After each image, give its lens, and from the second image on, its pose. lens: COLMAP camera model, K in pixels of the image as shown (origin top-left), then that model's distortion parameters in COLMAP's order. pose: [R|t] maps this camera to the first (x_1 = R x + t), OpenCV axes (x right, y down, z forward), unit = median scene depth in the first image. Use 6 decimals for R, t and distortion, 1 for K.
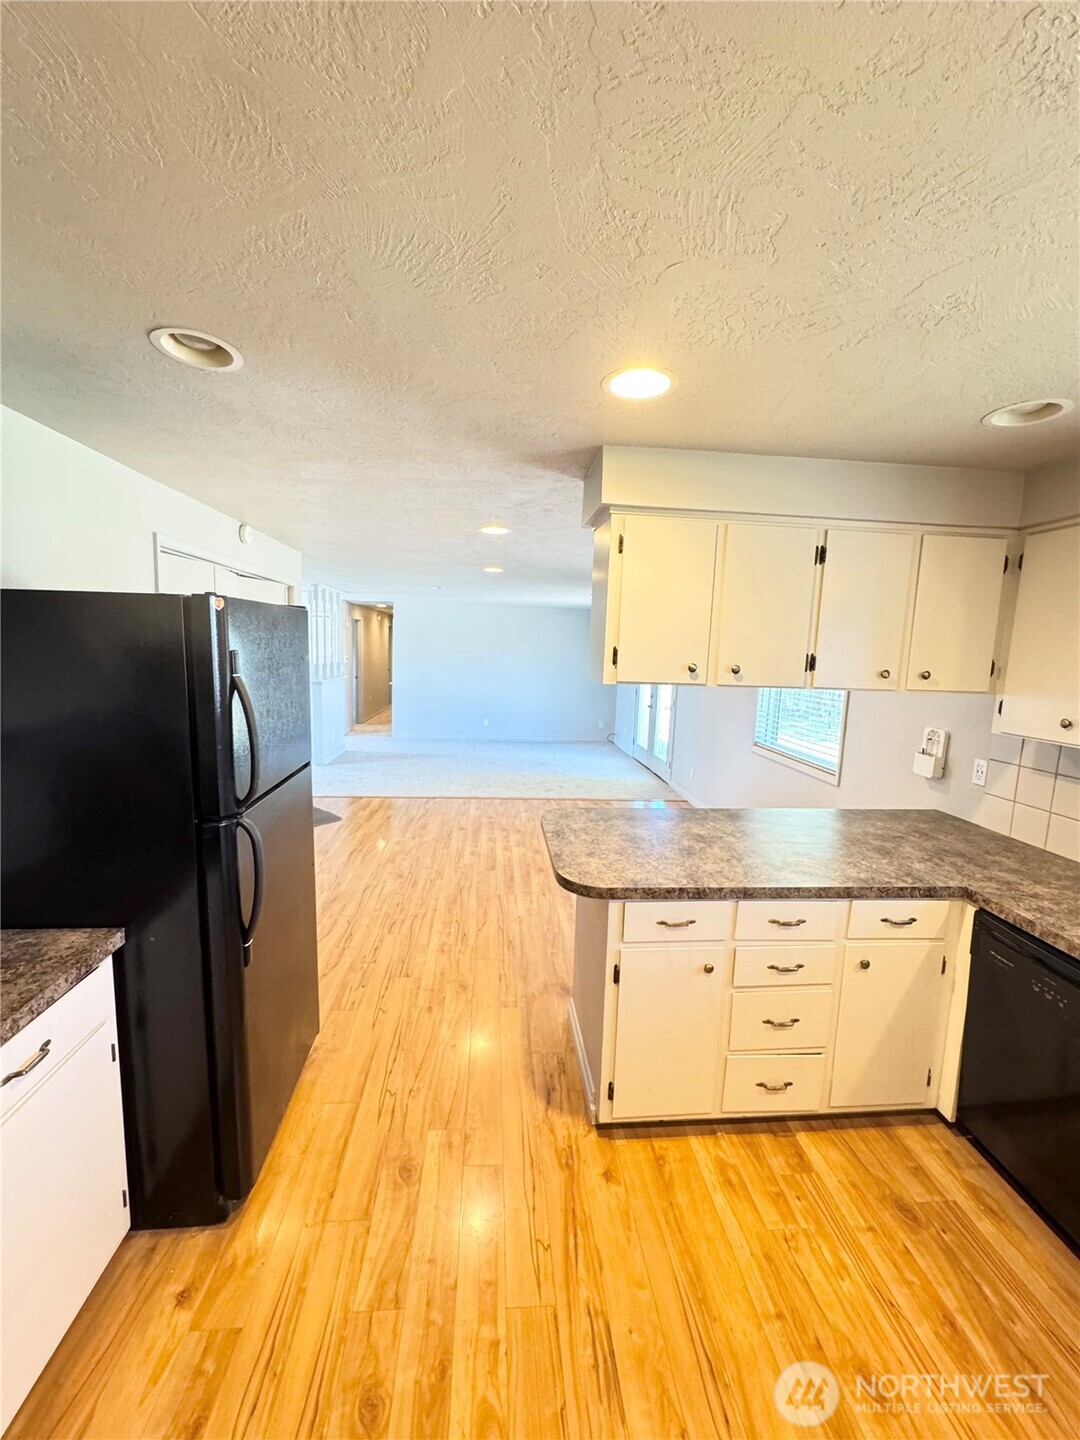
lens RADIAL K [[575.6, 0, 540.0], [0, 575.6, 720.0], [0, 0, 1]] dist [-0.003434, 0.000693]
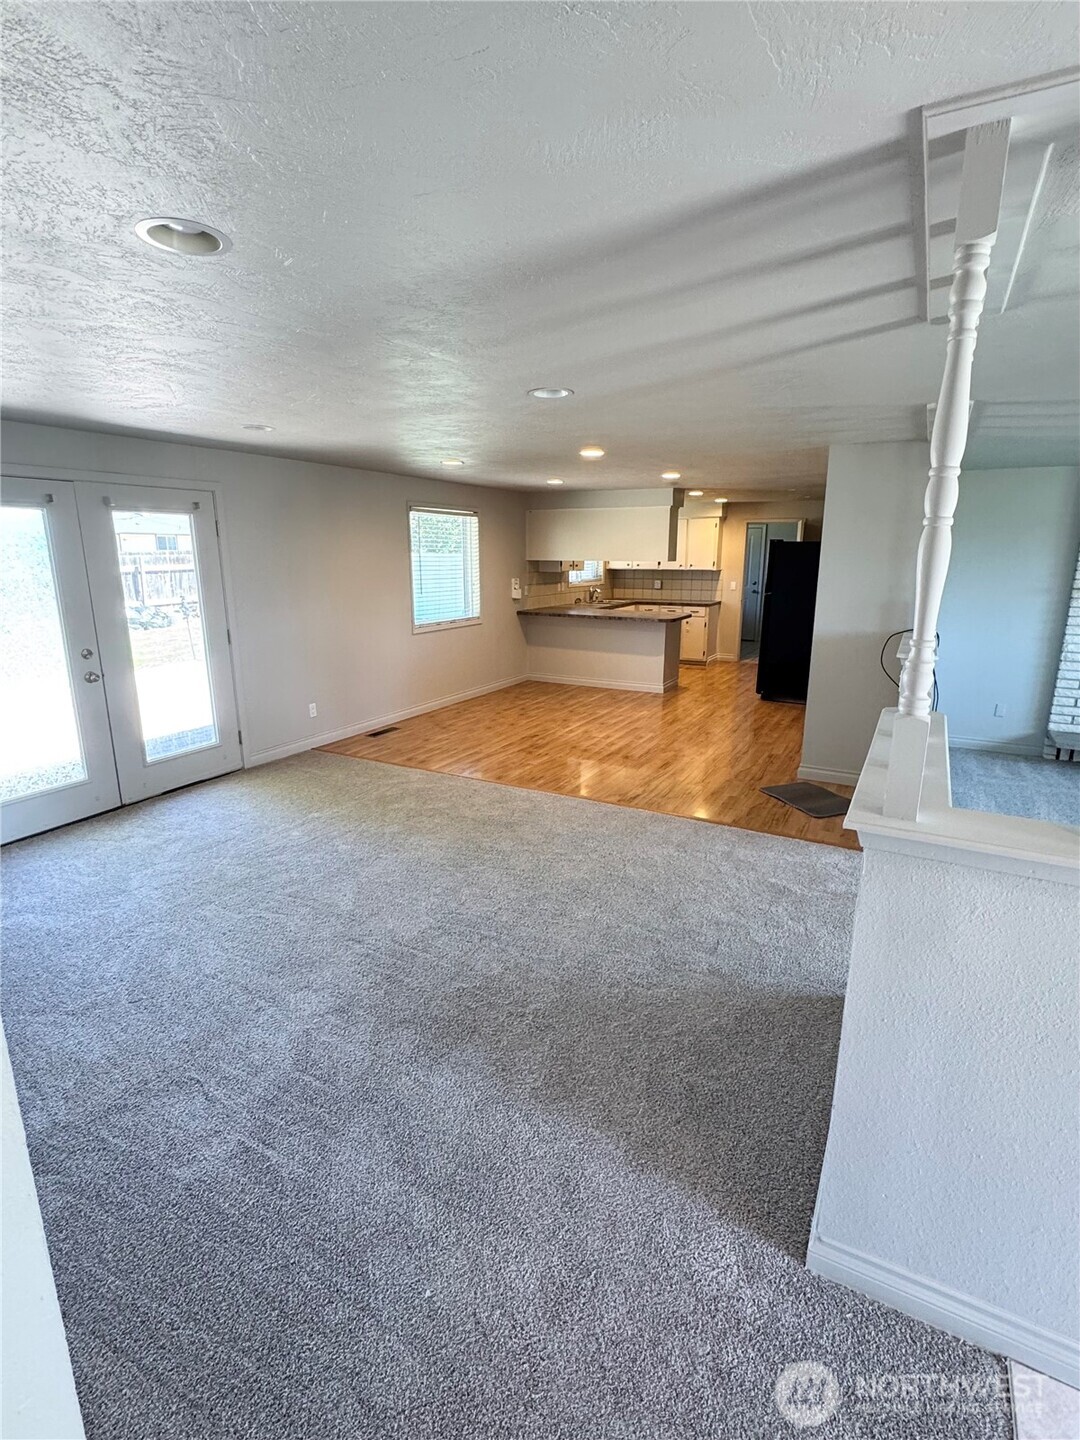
lens RADIAL K [[697.6, 0, 538.8], [0, 697.6, 719.8], [0, 0, 1]] dist [-0.002506, -0.000293]
pose [[-0.834216, -0.163891, 0.526520, -1.570815], [0.039018, 0.934877, 0.352821, -0.692220], [-0.550055, 0.314872, -0.773495, 5.087714]]
